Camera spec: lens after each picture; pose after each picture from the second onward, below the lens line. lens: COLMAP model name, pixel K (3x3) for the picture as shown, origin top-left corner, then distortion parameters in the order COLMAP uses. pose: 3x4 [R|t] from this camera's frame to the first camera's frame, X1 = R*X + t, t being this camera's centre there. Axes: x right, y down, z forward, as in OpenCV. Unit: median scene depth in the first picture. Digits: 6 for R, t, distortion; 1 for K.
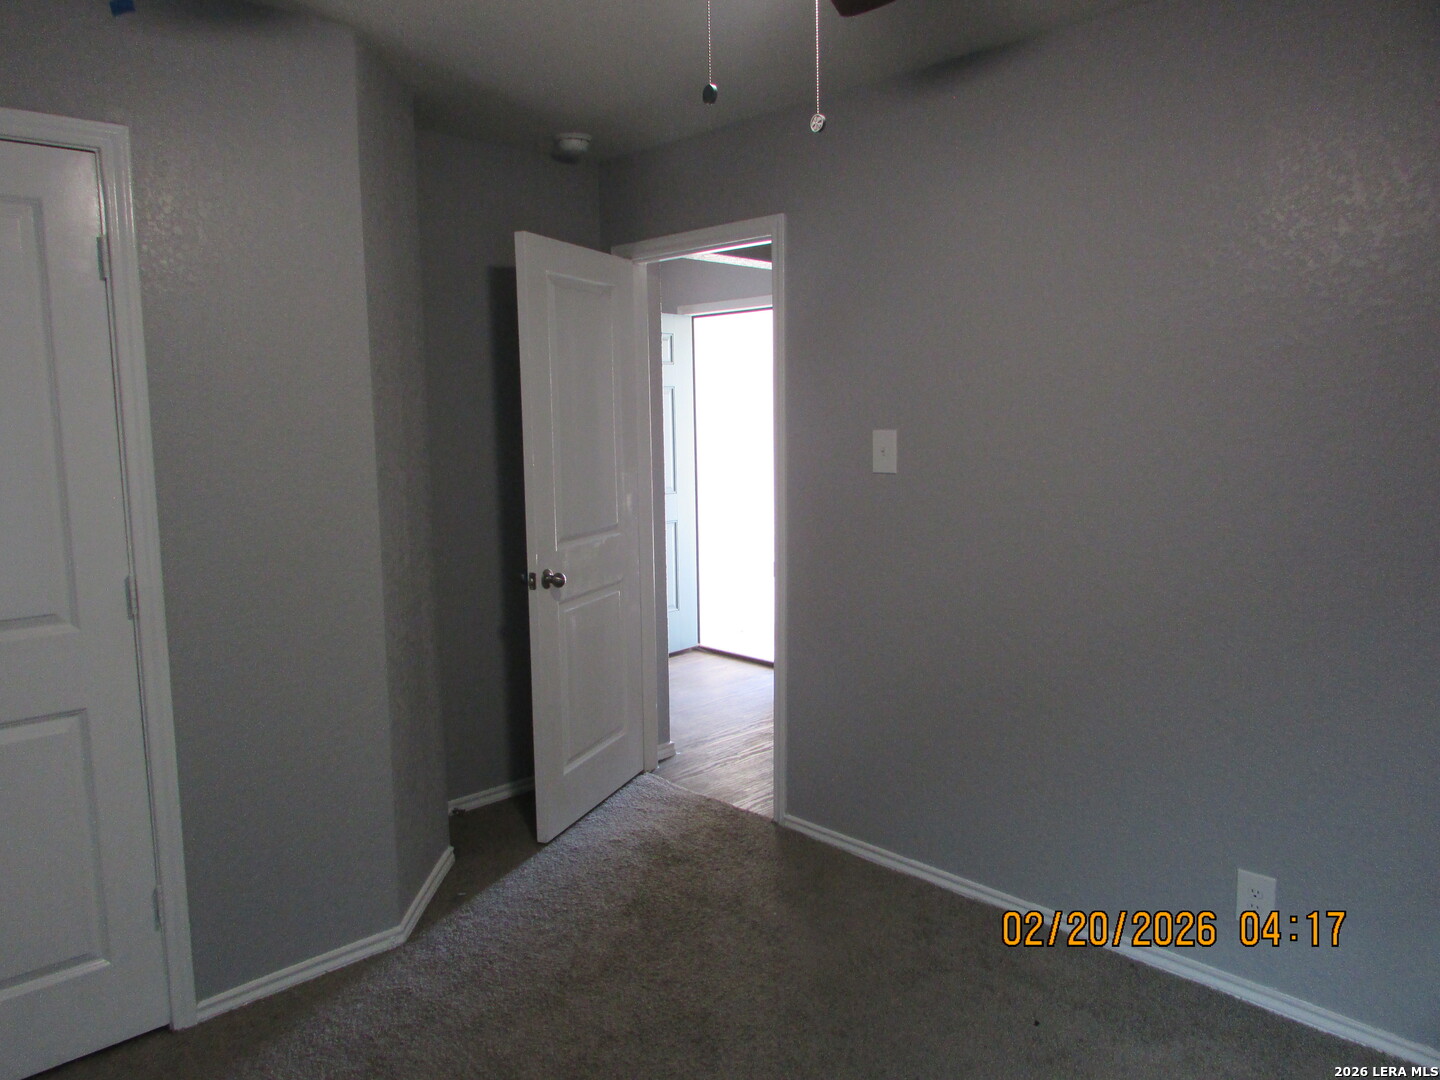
lens RADIAL K [[1015.2, 0, 710.0], [0, 1015.2, 544.1], [0, 0, 1]] dist [-0.035504, 0.013906]
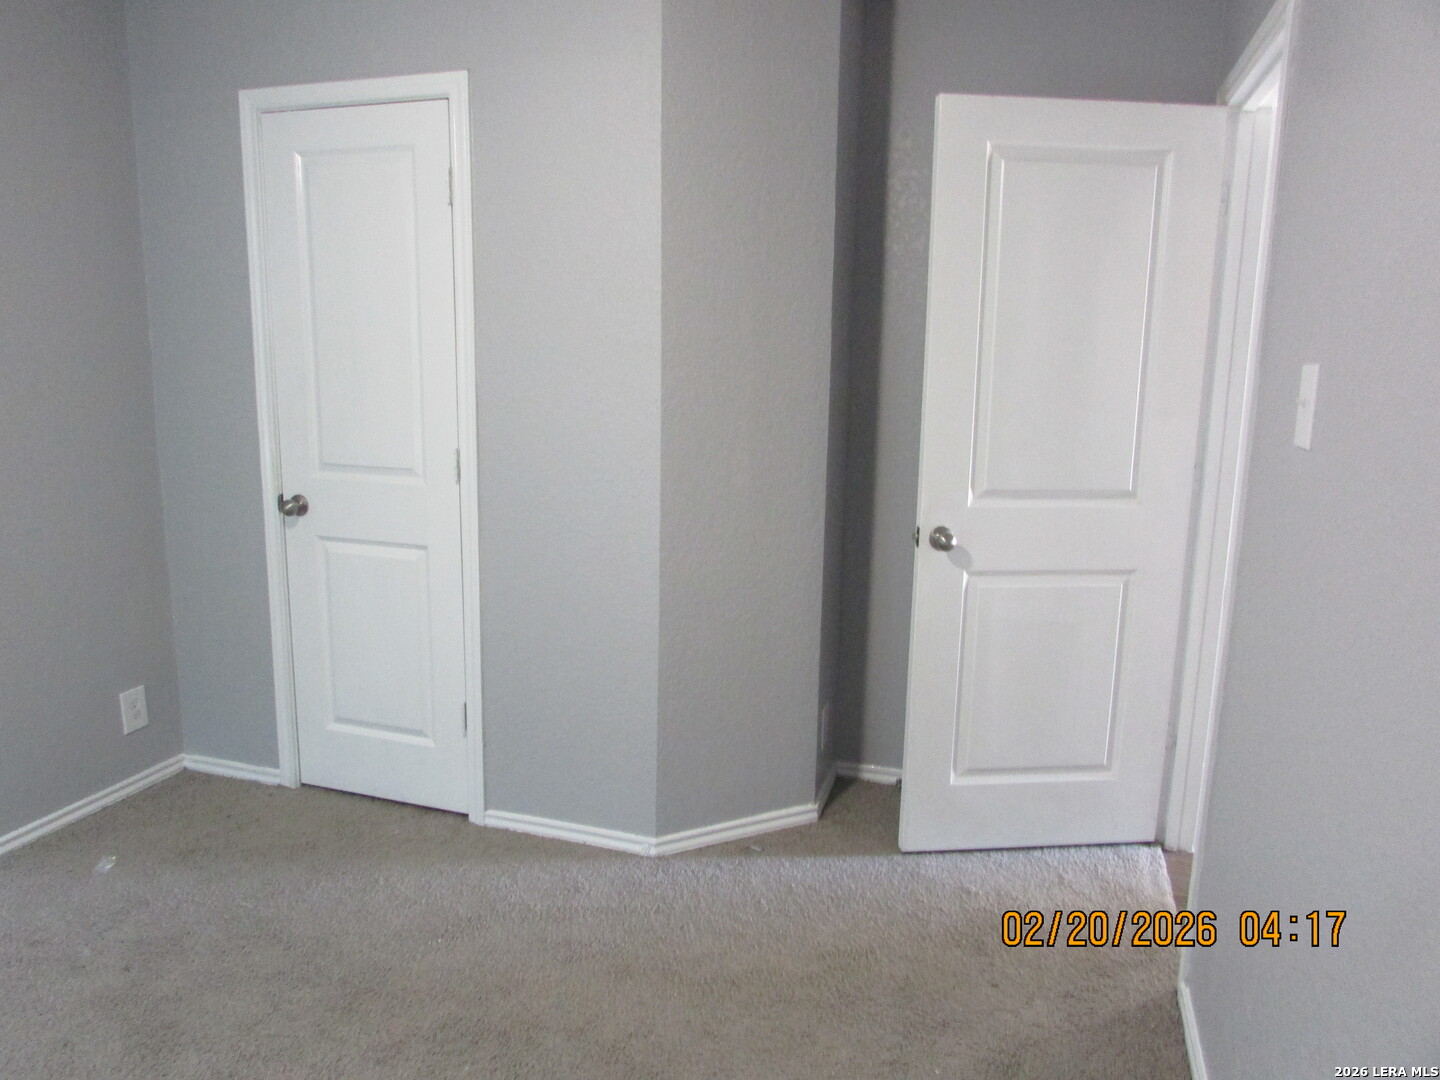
lens RADIAL K [[1015.2, 0, 716.8], [0, 1015.2, 538.9], [0, 0, 1]] dist [-0.035504, 0.013906]
pose [[0.466301, 0.185201, -0.865022, 0.542020], [-0.139273, 0.981014, 0.134959, -0.058418], [0.873594, 0.057543, 0.483242, 0.558315]]
